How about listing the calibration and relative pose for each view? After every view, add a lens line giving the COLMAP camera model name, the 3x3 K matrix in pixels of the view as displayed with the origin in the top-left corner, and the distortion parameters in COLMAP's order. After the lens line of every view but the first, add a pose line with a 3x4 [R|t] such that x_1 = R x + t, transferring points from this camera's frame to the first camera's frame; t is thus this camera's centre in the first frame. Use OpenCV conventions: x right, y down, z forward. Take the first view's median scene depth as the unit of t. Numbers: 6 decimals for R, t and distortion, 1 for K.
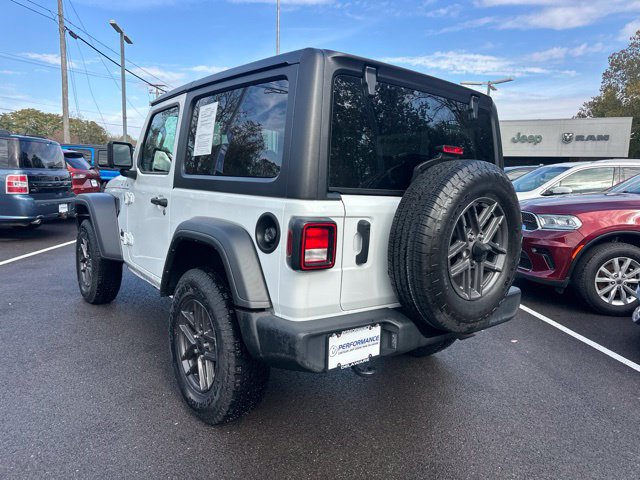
lens RADIAL K [[466.1, 0, 320.0], [0, 466.1, 240.0], [0, 0, 1]] dist [-0.000520, -0.003710]
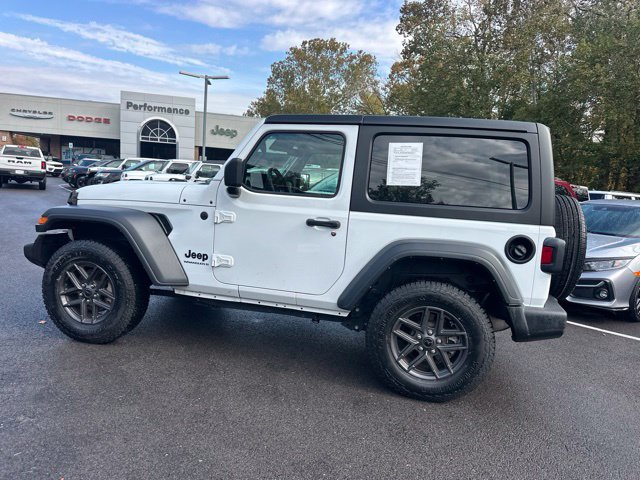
lens RADIAL K [[457.8, 0, 320.0], [0, 457.8, 240.0], [0, 0, 1]] dist [0.067689, -0.058353]
pose [[0.778303, -0.065144, 0.624501, -1.185828], [0.044179, 0.997820, 0.049027, -0.113607], [-0.626333, -0.010568, 0.779484, 0.226728]]
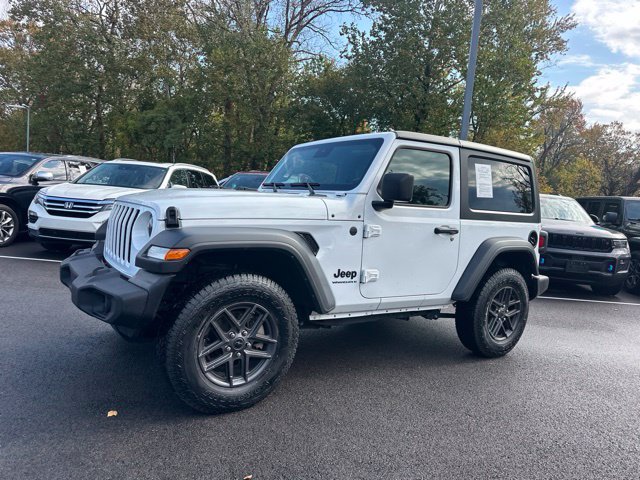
lens RADIAL K [[472.2, 0, 320.0], [0, 472.2, 240.0], [0, 0, 1]] dist [0.058515, -0.067748]
pose [[0.089825, -0.113581, 0.989460, -1.901586], [0.066906, 0.991920, 0.107789, -0.253989], [-0.993708, 0.056518, 0.096699, 1.432163]]
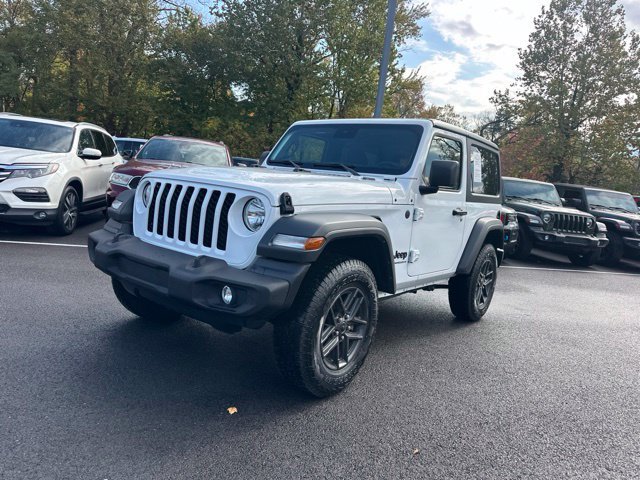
lens RADIAL K [[472.2, 0, 320.0], [0, 472.2, 240.0], [0, 0, 1]] dist [0.058515, -0.067748]
pose [[-0.226508, -0.182435, 0.956772, -1.882455], [0.019811, 0.981236, 0.191790, -0.328334], [-0.973808, 0.062396, -0.218644, 2.016092]]
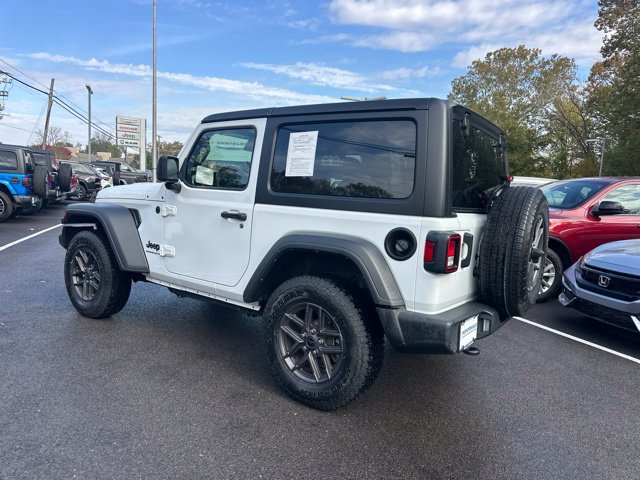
lens RADIAL K [[457.8, 0, 320.0], [0, 457.8, 240.0], [0, 0, 1]] dist [0.067689, -0.058353]
pose [[0.959851, -0.015369, 0.280090, -0.532765], [0.017866, 0.999820, -0.006365, -0.018265], [-0.279941, 0.011114, 0.959953, -0.091221]]
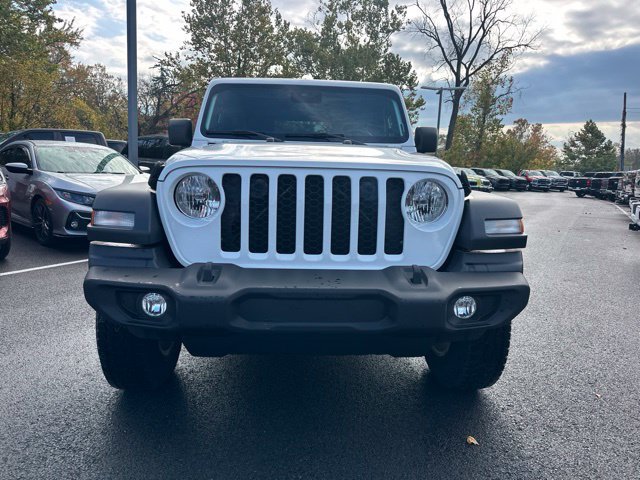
lens RADIAL K [[472.2, 0, 320.0], [0, 472.2, 240.0], [0, 0, 1]] dist [0.058515, -0.067748]
pose [[-0.805229, -0.149060, 0.573923, -1.223198], [0.017334, 0.961557, 0.274056, -0.351537], [-0.592711, 0.230626, -0.771690, 2.653454]]
